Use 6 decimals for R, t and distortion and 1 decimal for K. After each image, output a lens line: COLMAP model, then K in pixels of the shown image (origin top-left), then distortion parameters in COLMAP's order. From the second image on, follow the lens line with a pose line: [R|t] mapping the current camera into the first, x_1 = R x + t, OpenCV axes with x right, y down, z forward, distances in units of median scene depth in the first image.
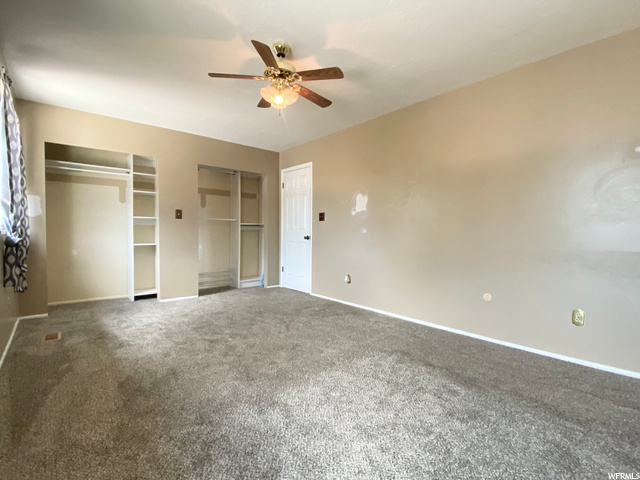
lens RADIAL K [[305.9, 0, 321.6], [0, 305.9, 236.6], [0, 0, 1]] dist [0.009574, -0.009919]
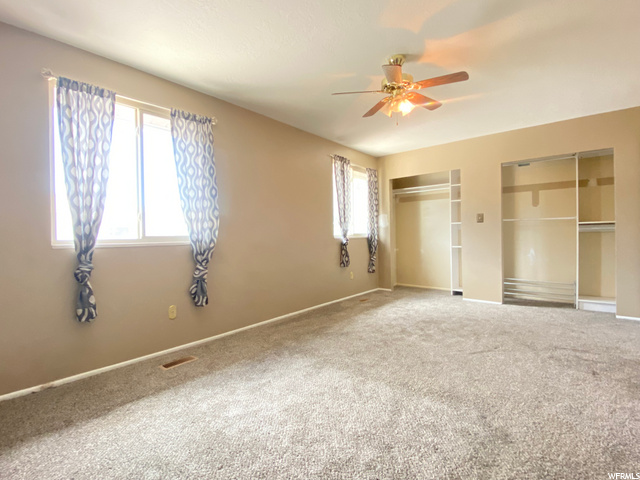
lens RADIAL K [[305.9, 0, 321.4], [0, 305.9, 240.1], [0, 0, 1]] dist [0.009574, -0.009919]
pose [[0.154591, 0.008348, -0.987943, 0.618106], [0.001203, 0.999962, 0.008638, -0.012921], [0.987978, -0.002524, 0.154575, 0.432292]]
